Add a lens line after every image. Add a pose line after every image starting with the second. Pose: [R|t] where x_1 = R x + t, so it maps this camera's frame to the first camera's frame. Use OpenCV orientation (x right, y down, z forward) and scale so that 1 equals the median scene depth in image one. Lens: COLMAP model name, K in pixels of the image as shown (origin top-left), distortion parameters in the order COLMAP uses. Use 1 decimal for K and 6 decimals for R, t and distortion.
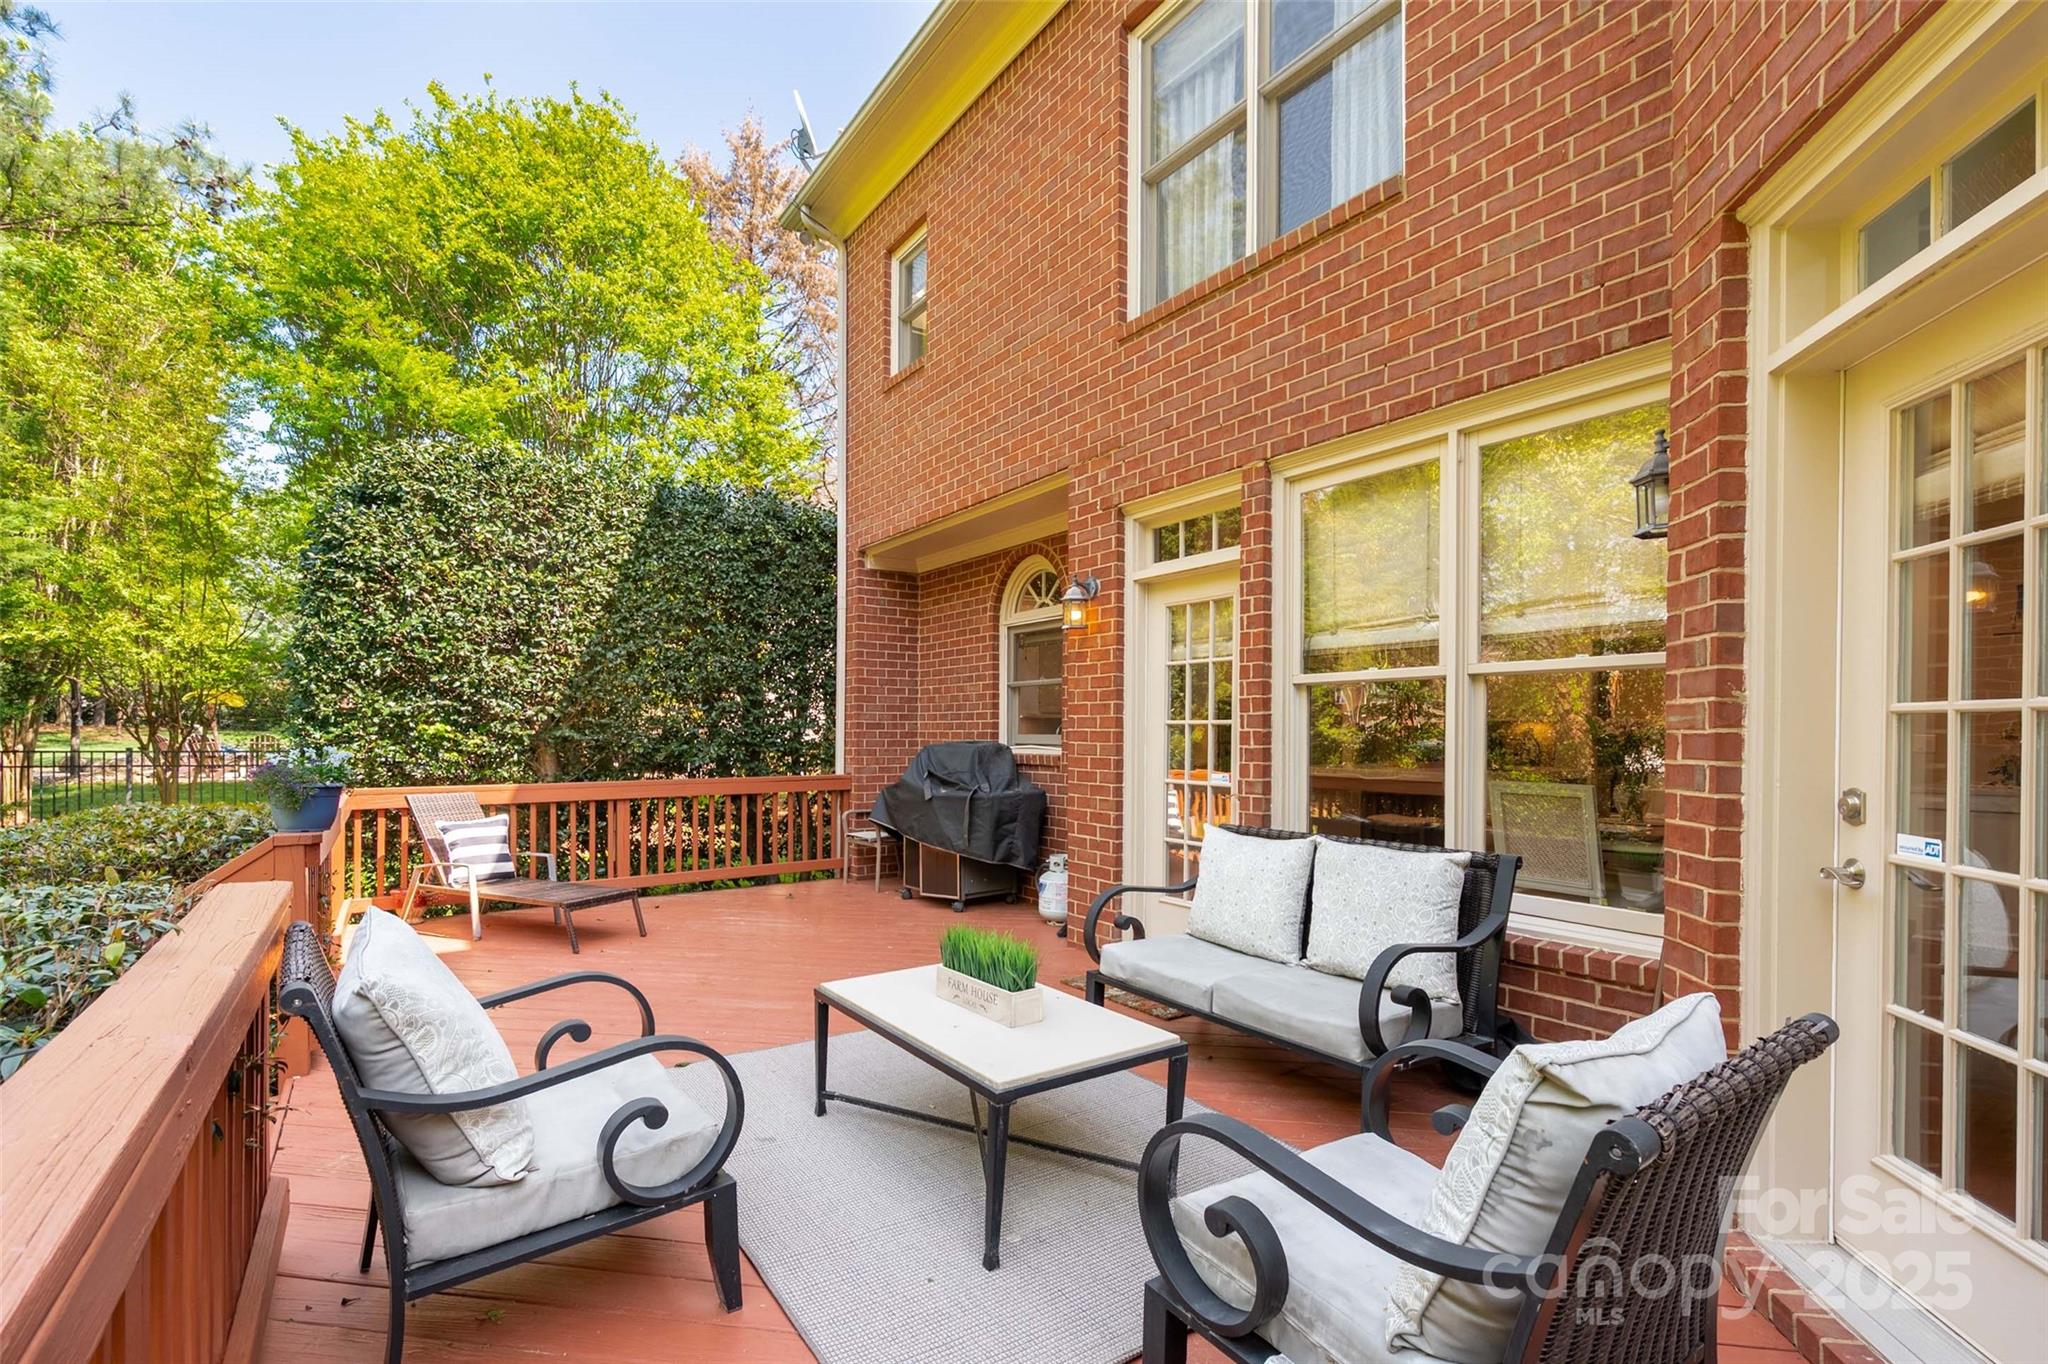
lens RADIAL K [[912.1, 0, 1016.8], [0, 912.1, 740.9], [0, 0, 1]] dist [-0.022857, -0.000094]
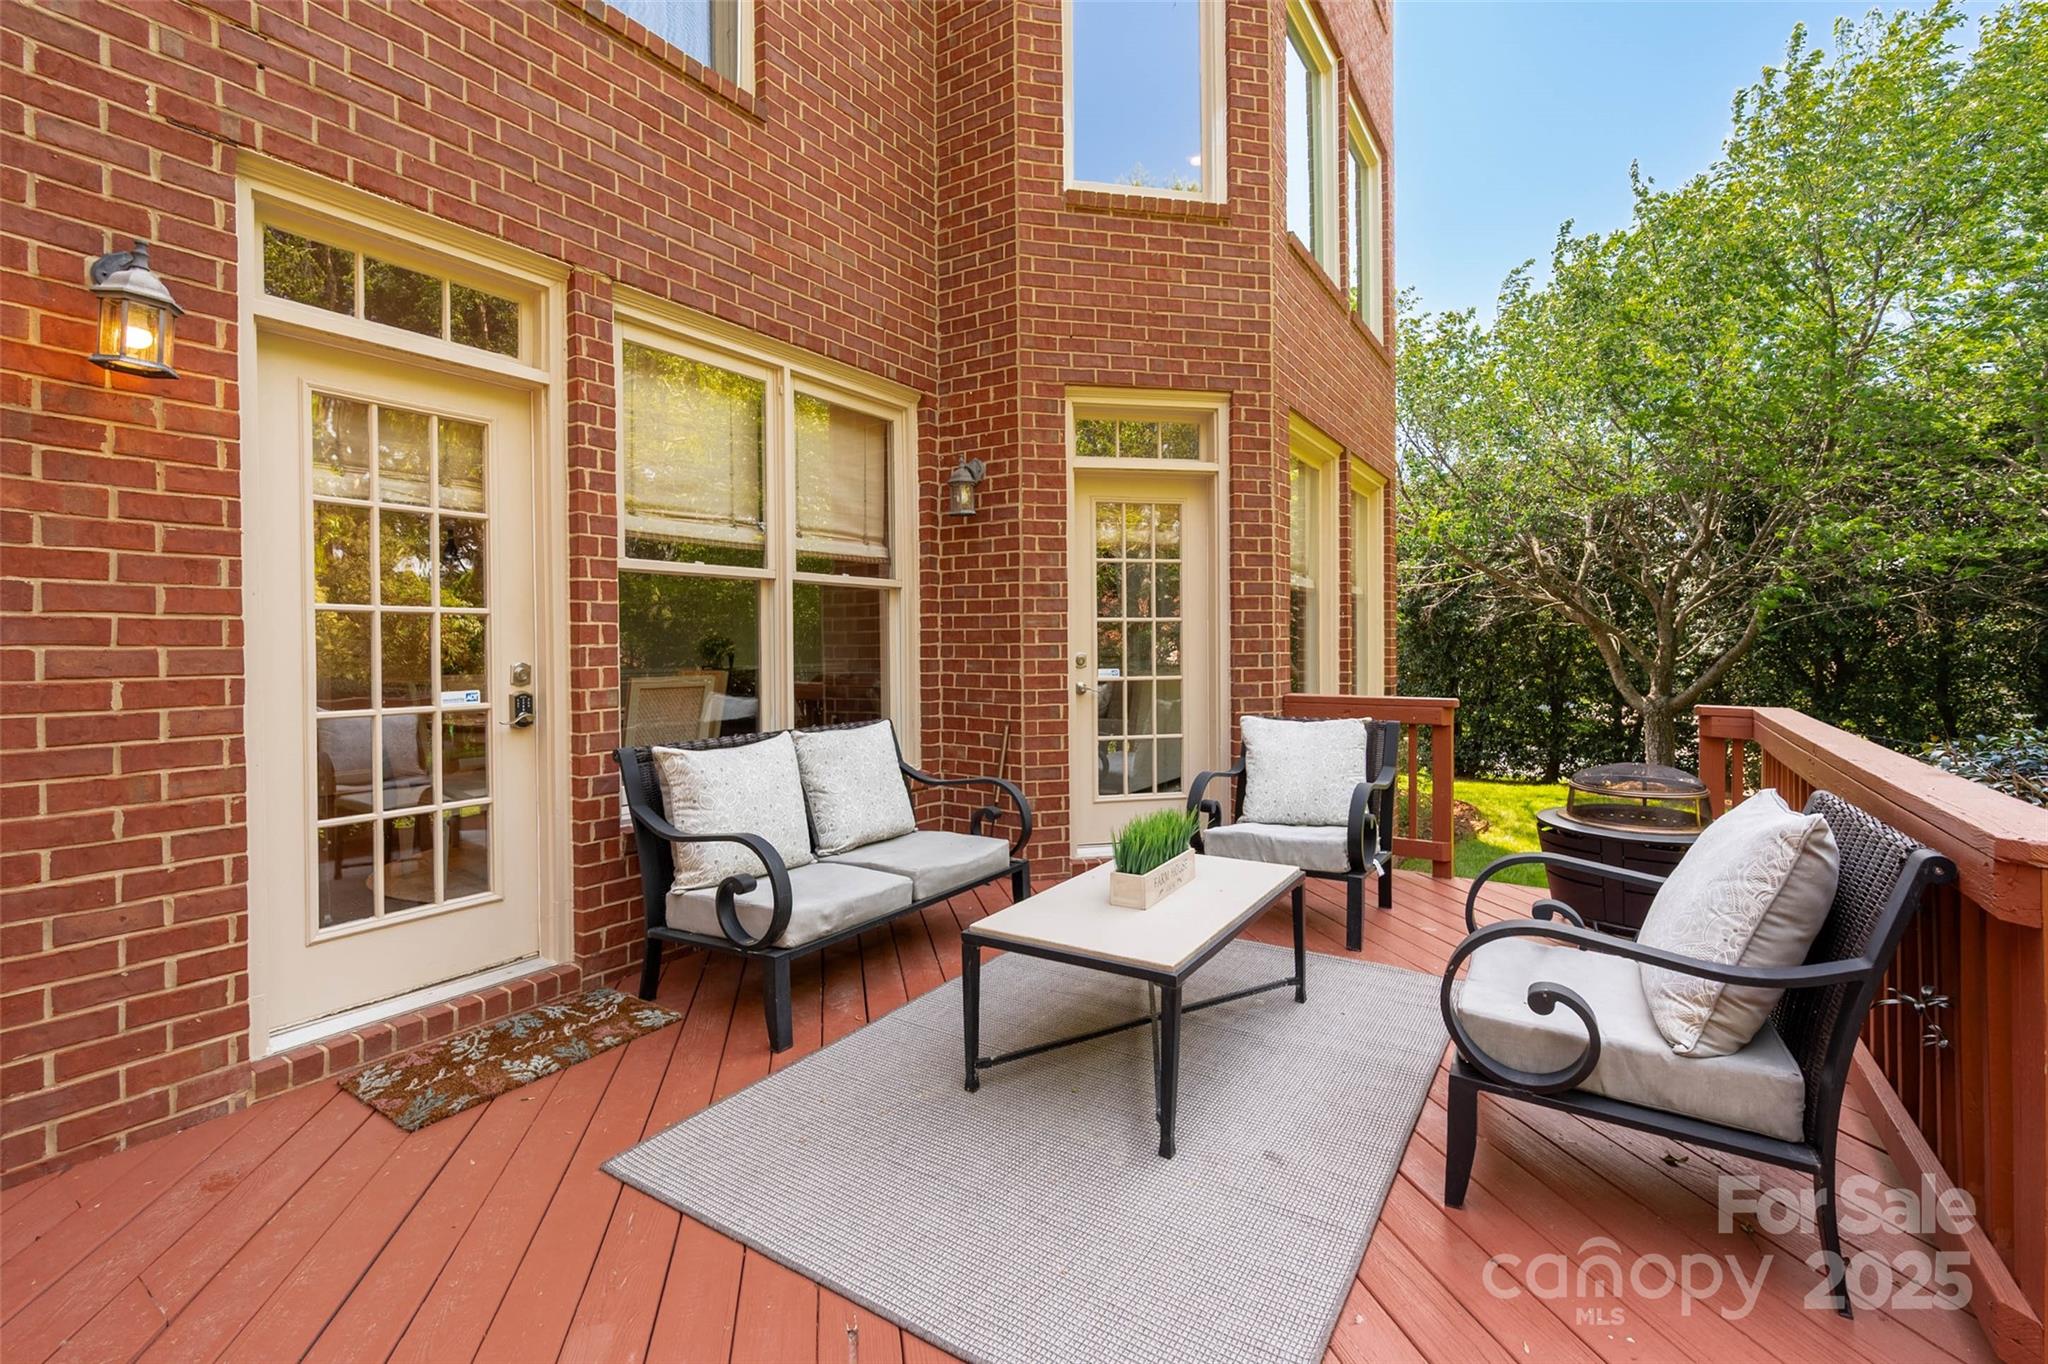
lens RADIAL K [[891.5, 0, 1025.2], [0, 891.5, 639.6], [0, 0, 1]] dist [-0.002120, -0.000042]
pose [[-0.376889, 0.014660, 0.926142, -0.465175], [0.023707, 0.999700, -0.006177, 0.011693], [-0.925955, 0.019628, -0.377123, 0.793649]]
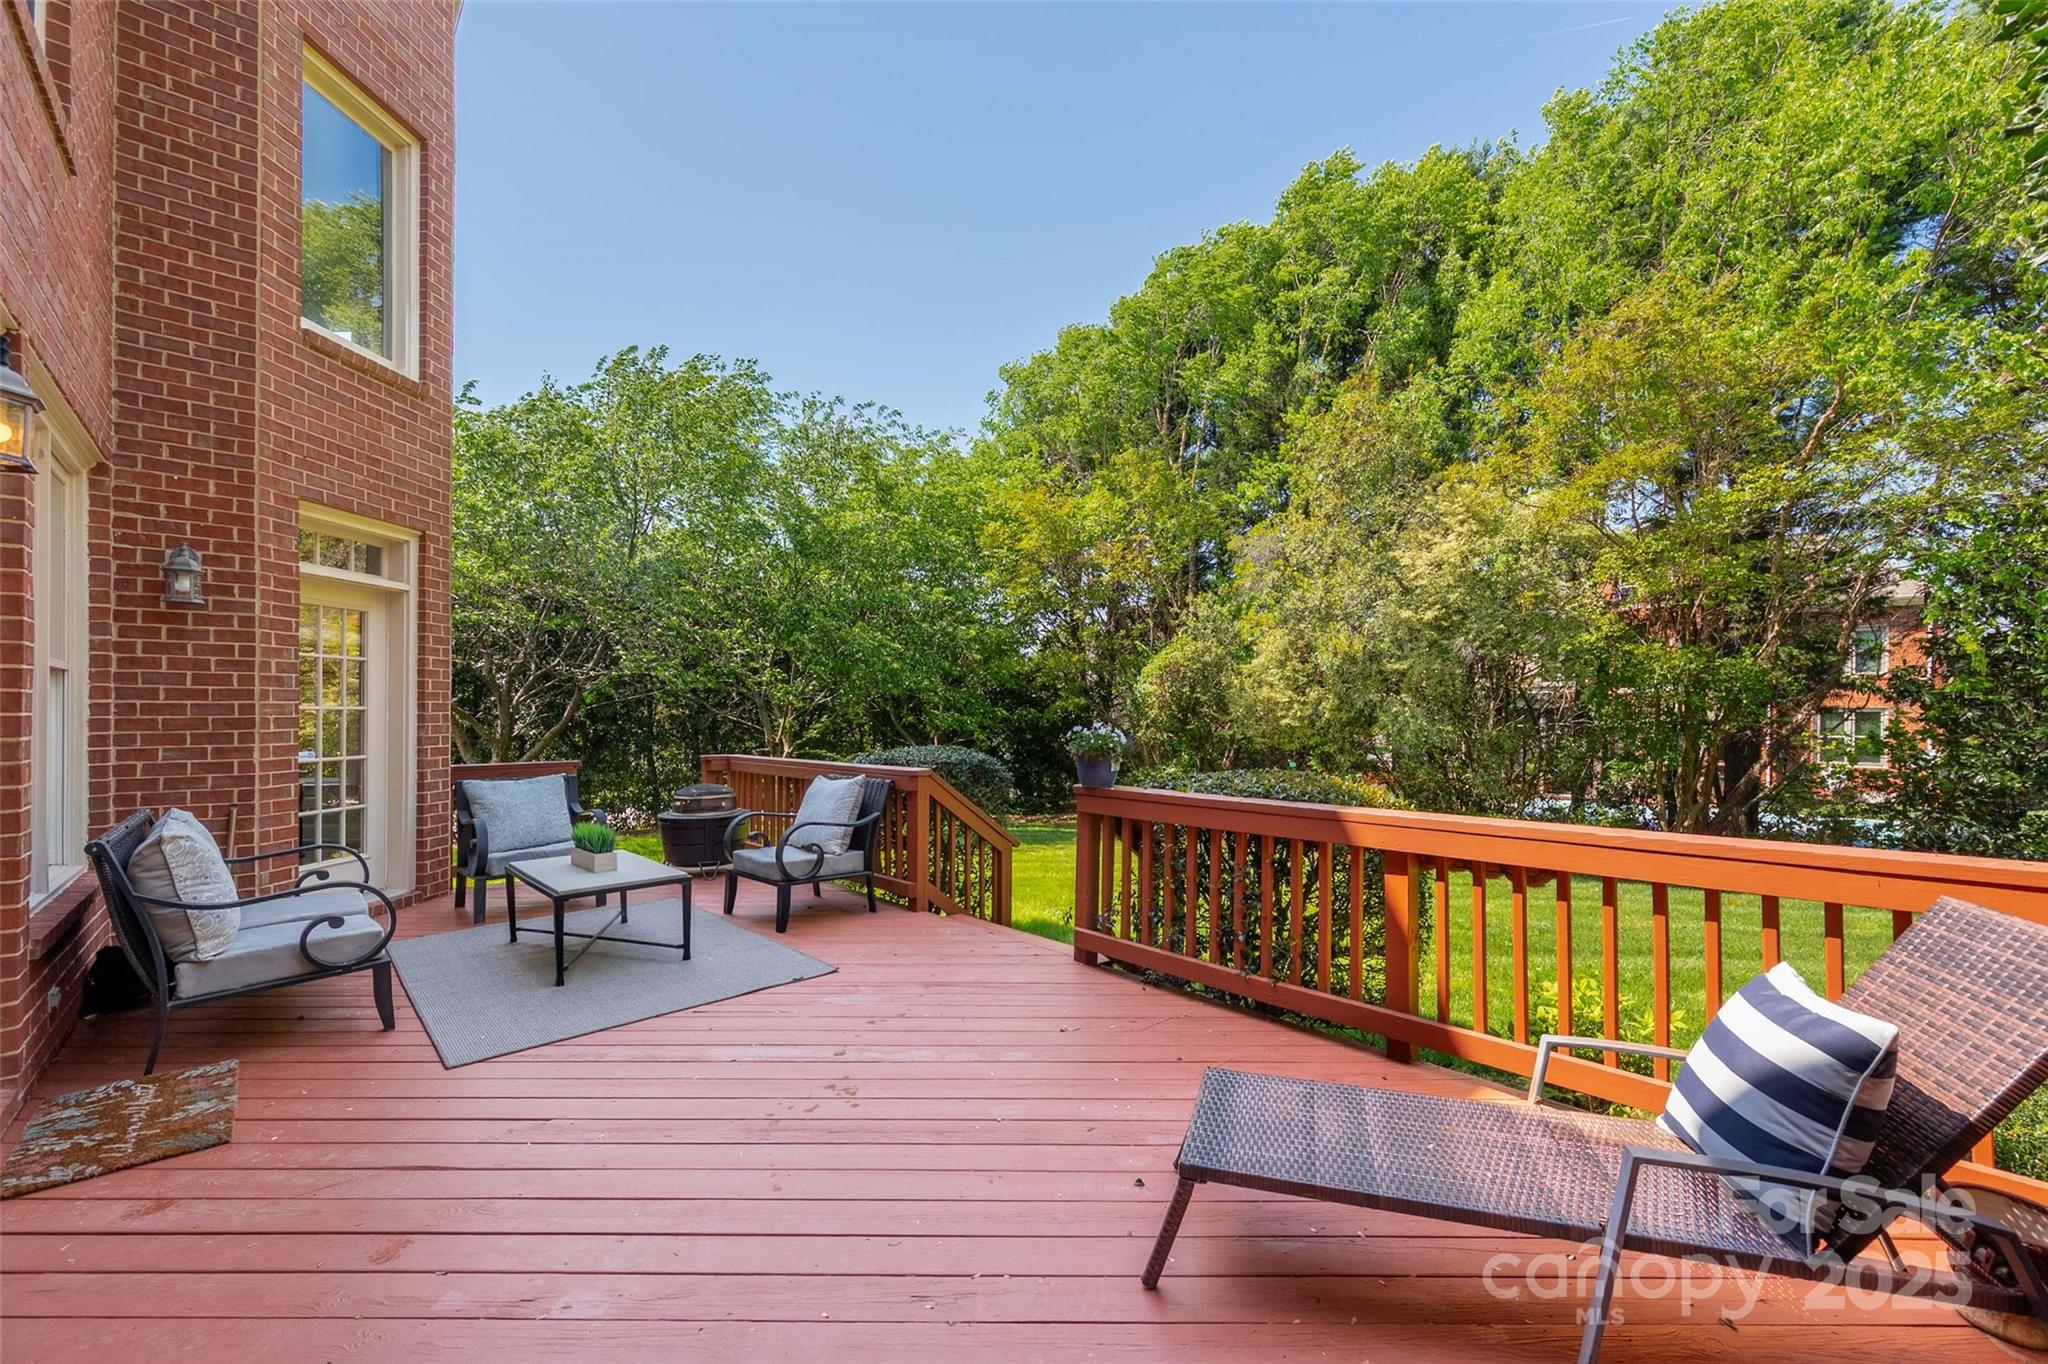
lens RADIAL K [[848.2, 0, 1026.6], [0, 848.2, 703.9], [0, 0, 1]] dist [0.079261, 0.000017]
pose [[-0.993500, 0.015025, -0.112834, -0.364139], [0.014696, 0.999885, 0.003746, -0.007212], [0.112877, 0.002063, -0.993607, 1.429417]]
